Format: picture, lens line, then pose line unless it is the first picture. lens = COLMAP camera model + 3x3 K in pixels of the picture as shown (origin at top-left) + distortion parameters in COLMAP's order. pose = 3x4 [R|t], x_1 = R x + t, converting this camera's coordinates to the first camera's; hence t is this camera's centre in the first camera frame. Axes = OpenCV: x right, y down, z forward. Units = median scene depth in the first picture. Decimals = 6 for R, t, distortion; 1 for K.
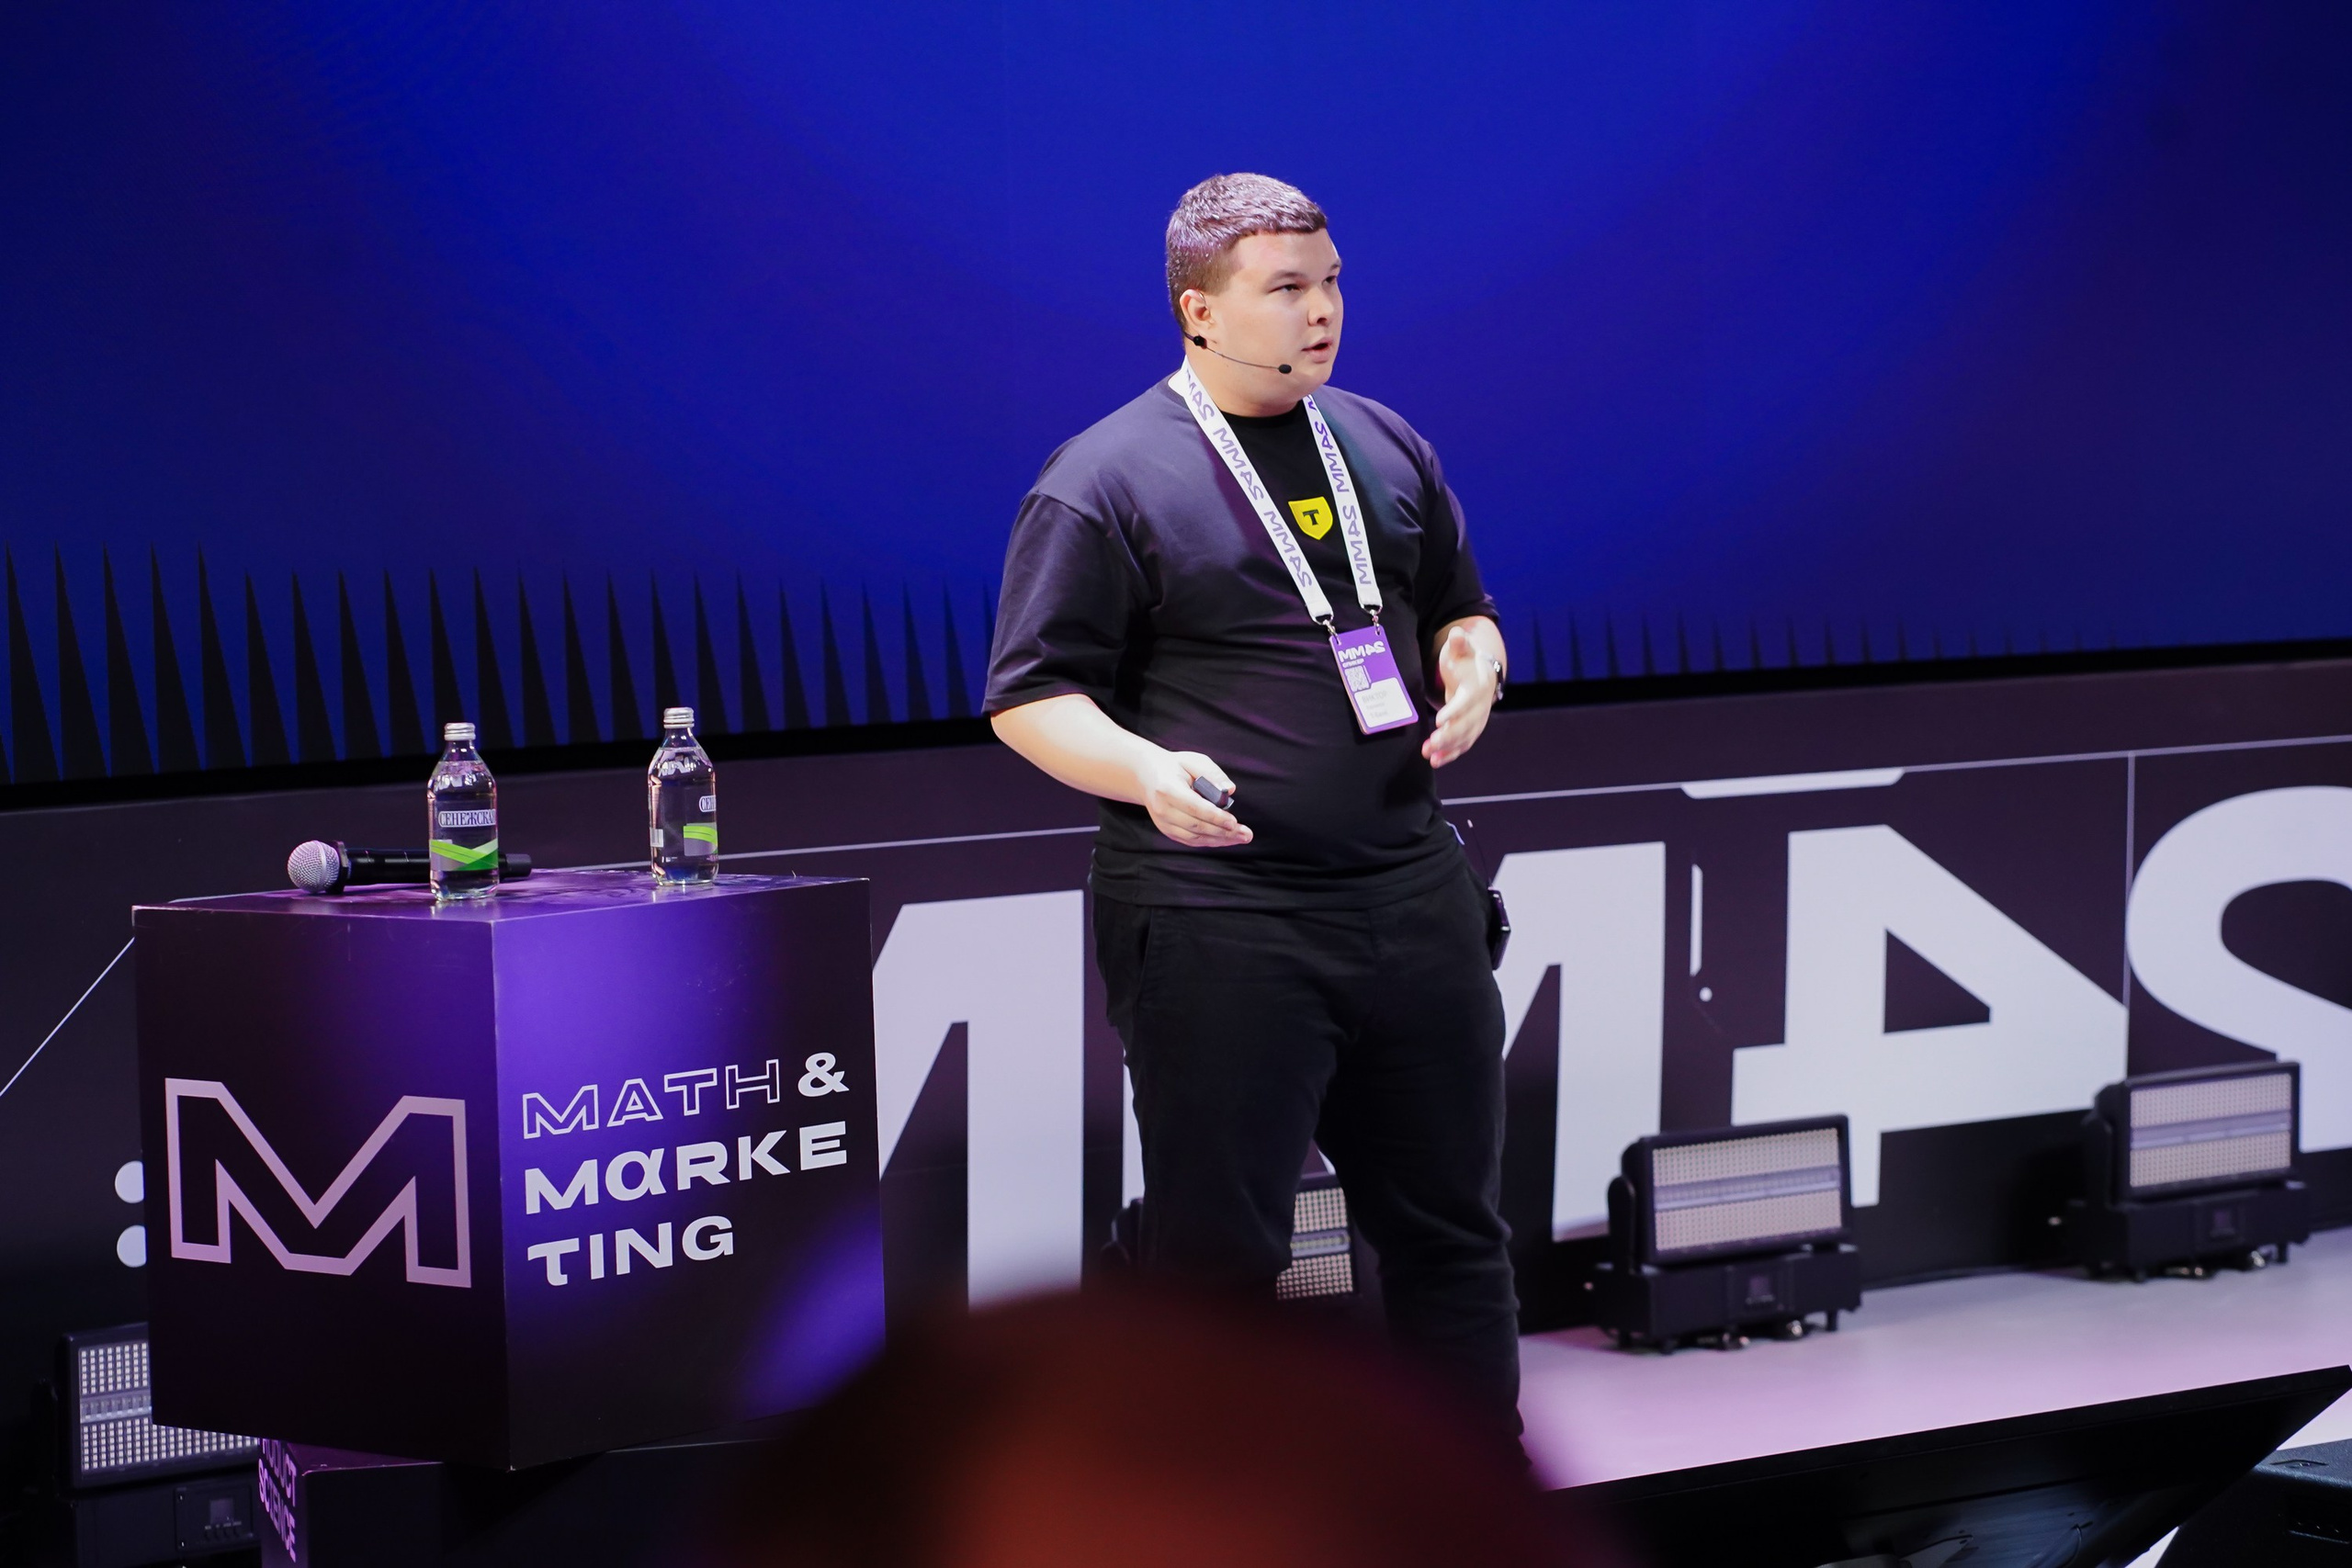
lens RADIAL K [[6039.6, 0, 1244.5], [0, 6039.6, 968.3], [0, 0, 1]] dist [0.031865, 0.000000]
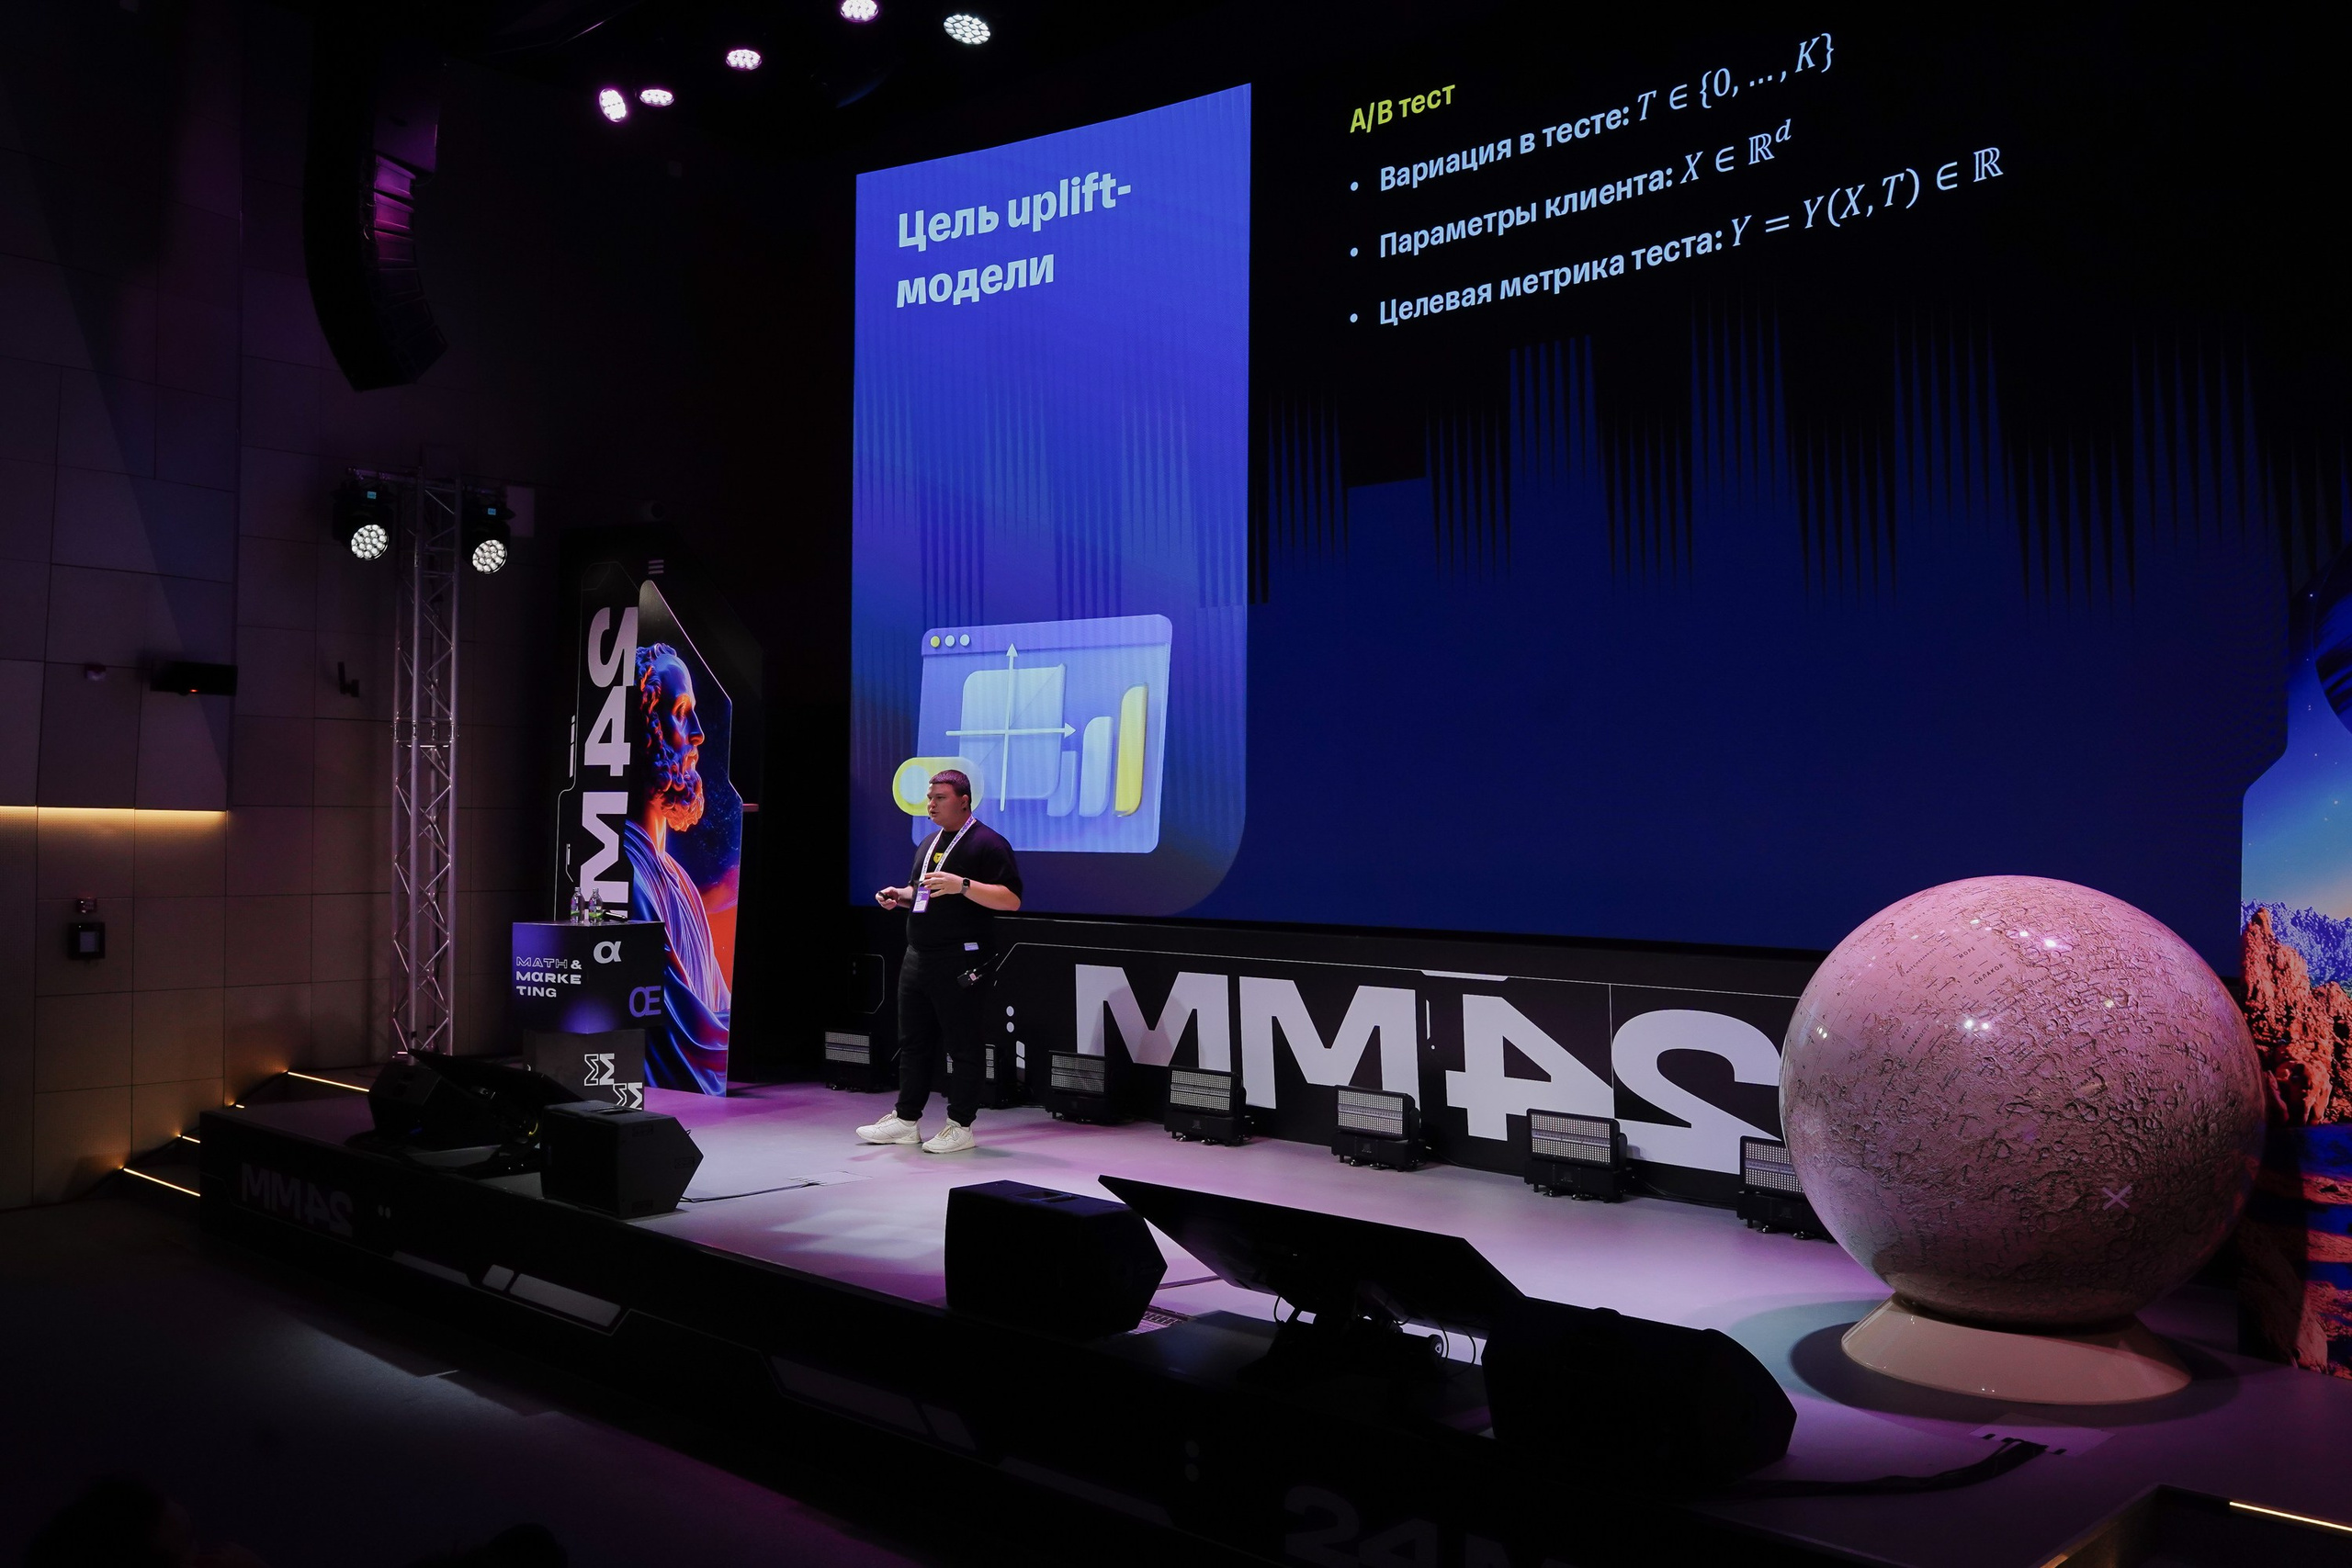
lens RADIAL K [[2051.1, 0, 1171.2], [0, 2051.1, 789.4], [0, 0, 1]] dist [-0.016153, -0.020286]
pose [[0.159200, 0.013794, -0.987150, 1.641654], [-0.096136, 0.995367, -0.001596, -0.167381], [0.982554, 0.095155, 0.159788, 1.195233]]
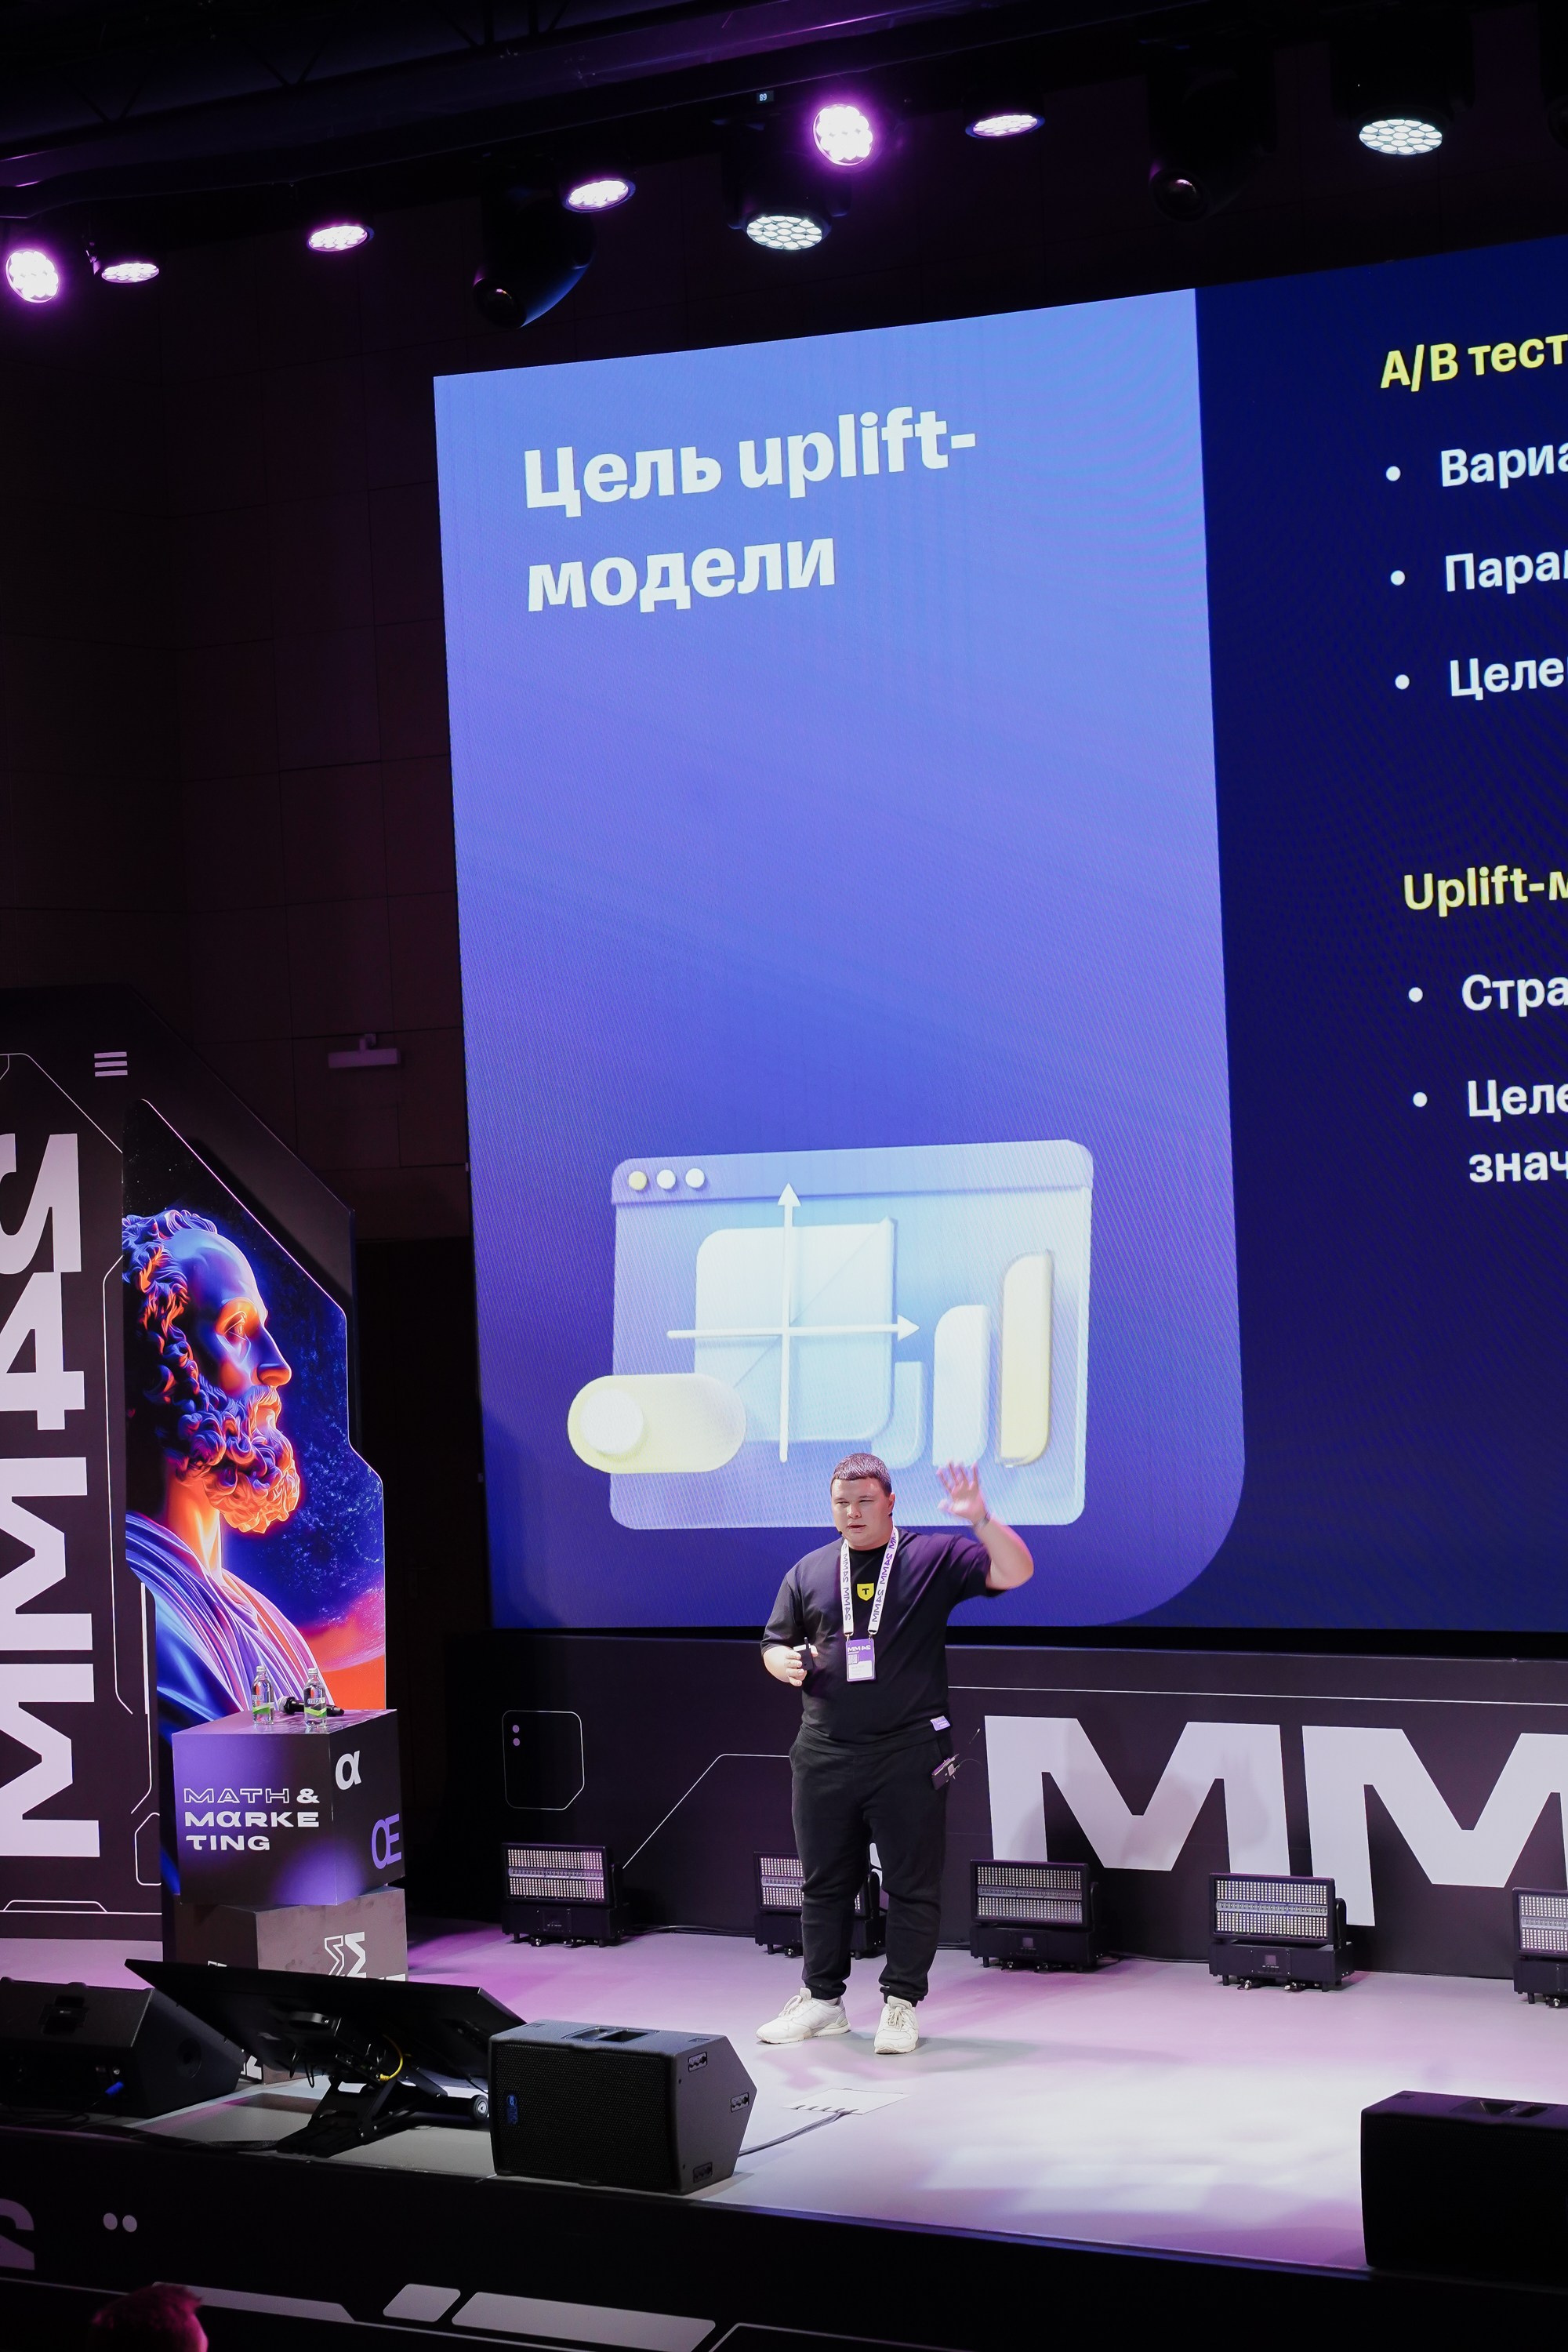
lens RADIAL K [[4727.6, 0, 779.6], [0, 4727.6, 1179.0], [0, 0, 1]] dist [0.008470, 0.000000]
pose [[0.358436, 0.027868, -0.933138, 2.225740], [-0.044664, 0.998922, 0.012676, -0.333166], [0.932485, 0.037134, 0.359295, 0.355566]]
